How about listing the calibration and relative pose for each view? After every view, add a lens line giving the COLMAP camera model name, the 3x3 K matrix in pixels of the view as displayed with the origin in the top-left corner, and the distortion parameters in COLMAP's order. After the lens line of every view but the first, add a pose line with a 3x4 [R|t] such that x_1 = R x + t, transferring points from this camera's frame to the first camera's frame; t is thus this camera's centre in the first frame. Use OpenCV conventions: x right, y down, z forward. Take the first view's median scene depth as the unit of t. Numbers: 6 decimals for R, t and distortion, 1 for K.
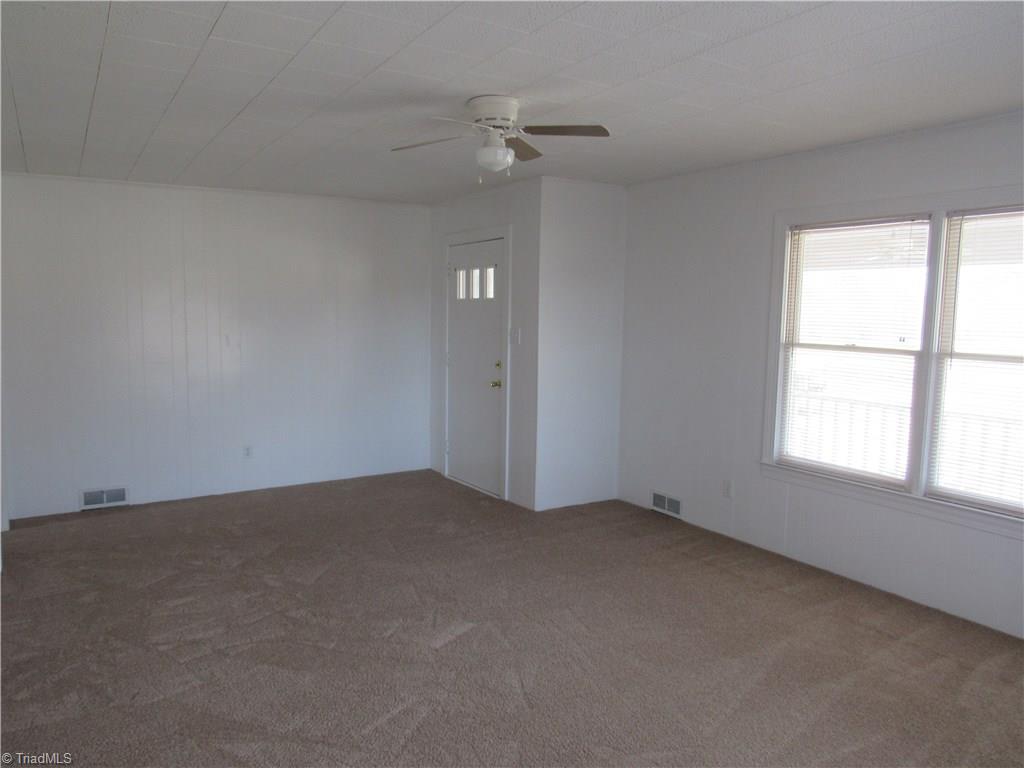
lens RADIAL K [[723.6, 0, 512.0], [0, 723.6, 384.0], [0, 0, 1]] dist [-0.003687, -0.000316]
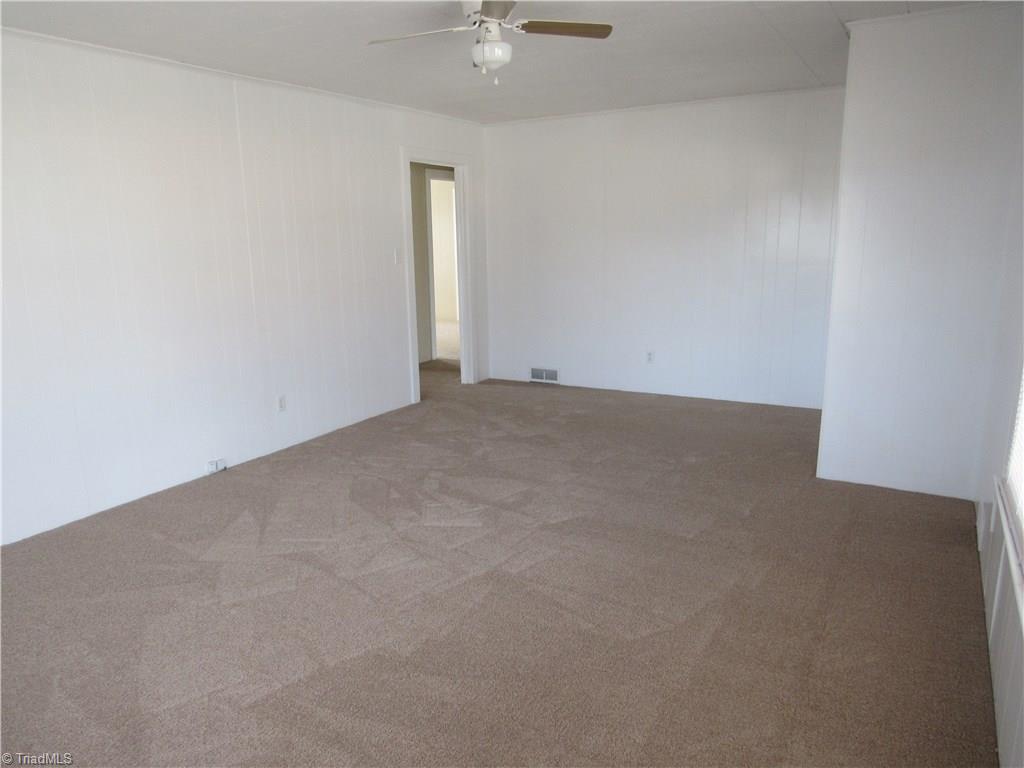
lens RADIAL K [[723.6, 0, 512.0], [0, 723.6, 384.0], [0, 0, 1]] dist [-0.003687, -0.000316]
pose [[0.488575, 0.166963, -0.856398, 0.855235], [-0.065619, 0.985772, 0.154750, -0.036487], [0.870051, -0.019411, 0.492579, 0.538278]]
